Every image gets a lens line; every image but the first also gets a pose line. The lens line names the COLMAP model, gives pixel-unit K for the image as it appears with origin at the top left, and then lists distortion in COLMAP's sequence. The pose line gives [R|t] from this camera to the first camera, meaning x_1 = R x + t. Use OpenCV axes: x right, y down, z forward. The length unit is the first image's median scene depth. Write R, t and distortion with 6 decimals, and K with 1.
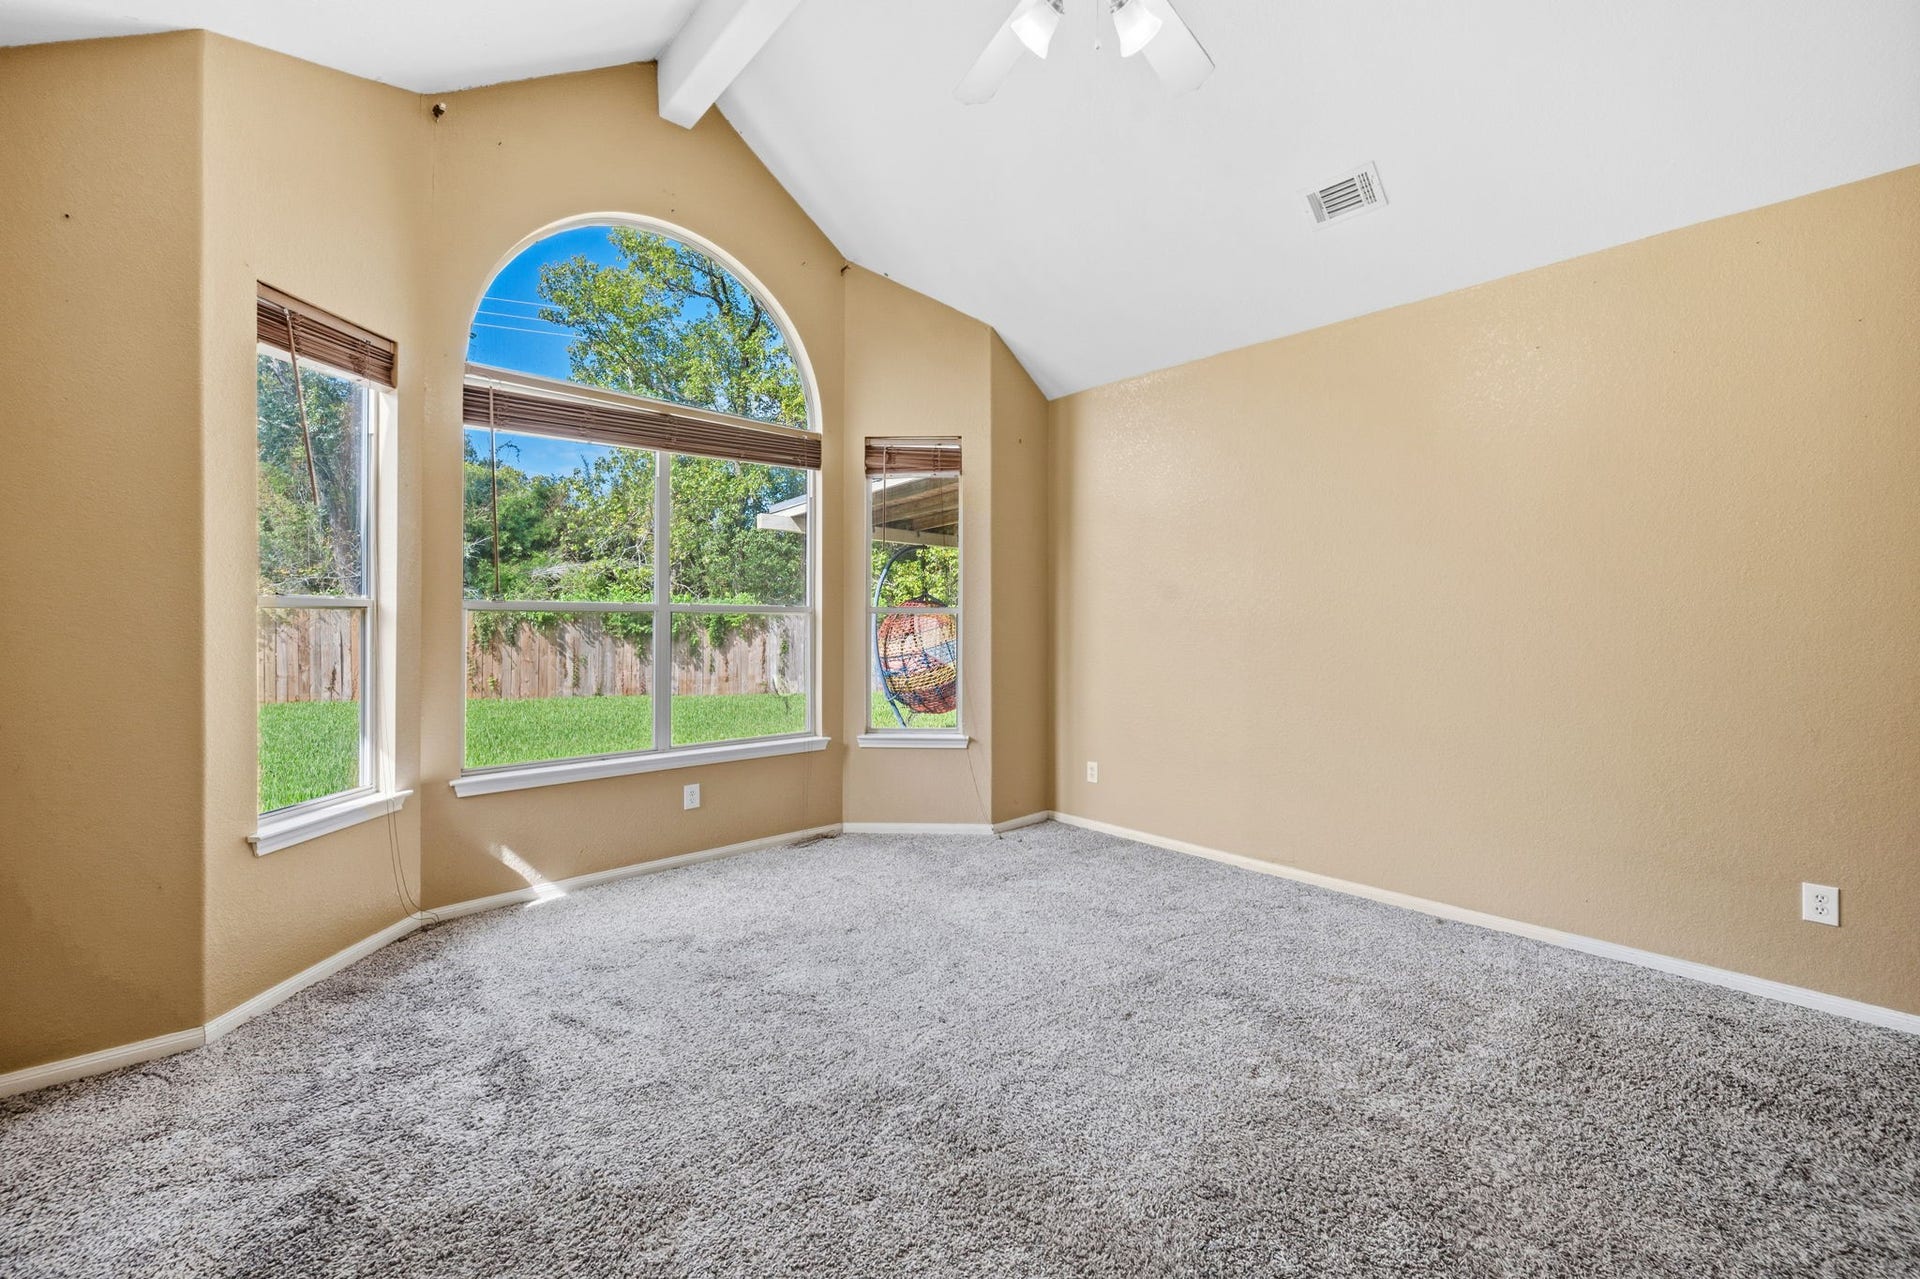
lens RADIAL K [[761.1, 0, 956.0], [0, 761.1, 624.6], [0, 0, 1]] dist [0.000111, -0.000118]
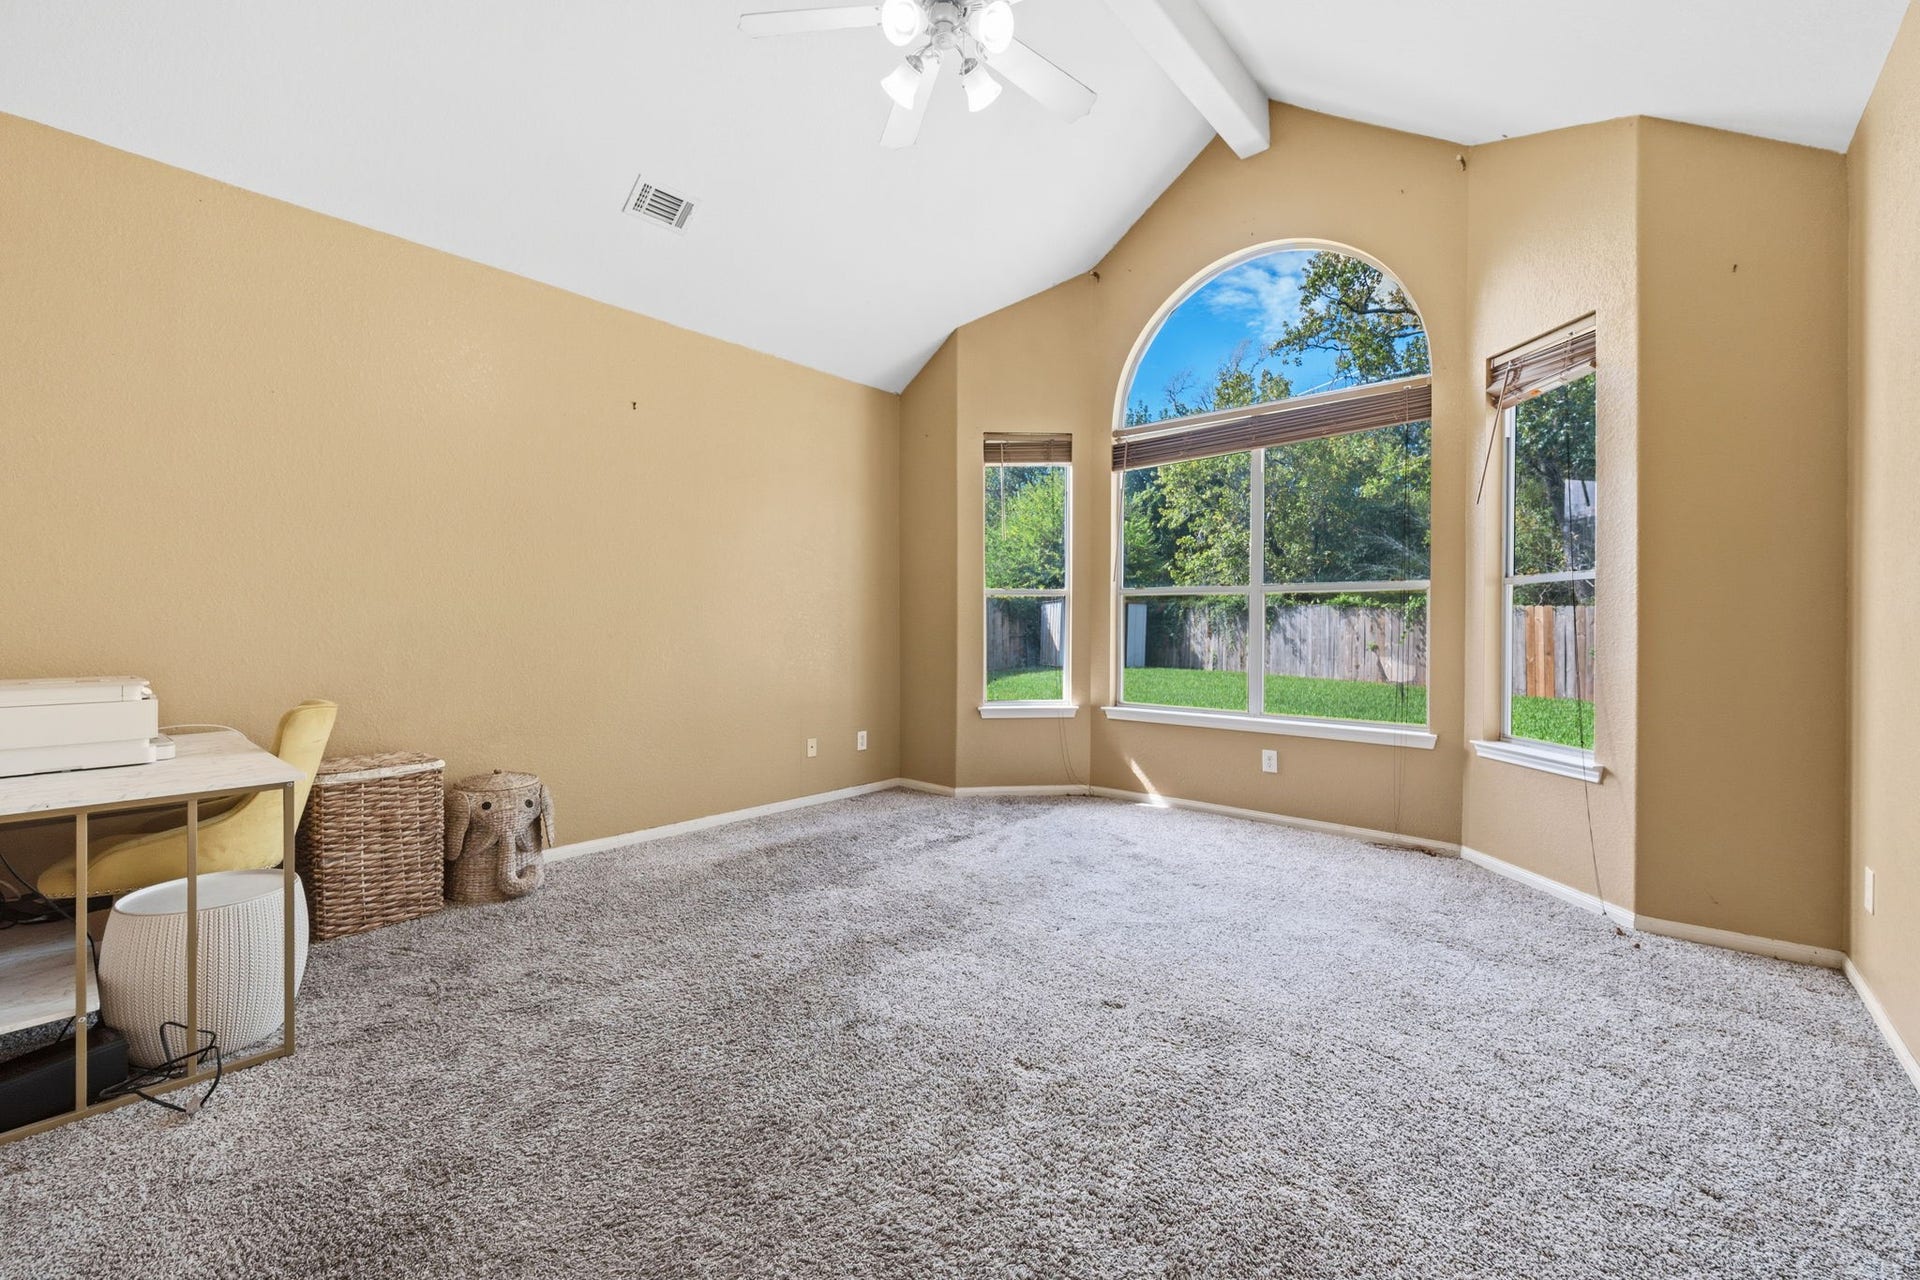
lens RADIAL K [[761.1, 0, 956.0], [0, 761.1, 625.1], [0, 0, 1]] dist [0.000111, -0.000118]
pose [[0.130496, 0.002582, -0.991446, 0.779602], [-0.008353, 0.999964, 0.001505, 0.040593], [0.991414, 0.008085, 0.130513, 0.483711]]
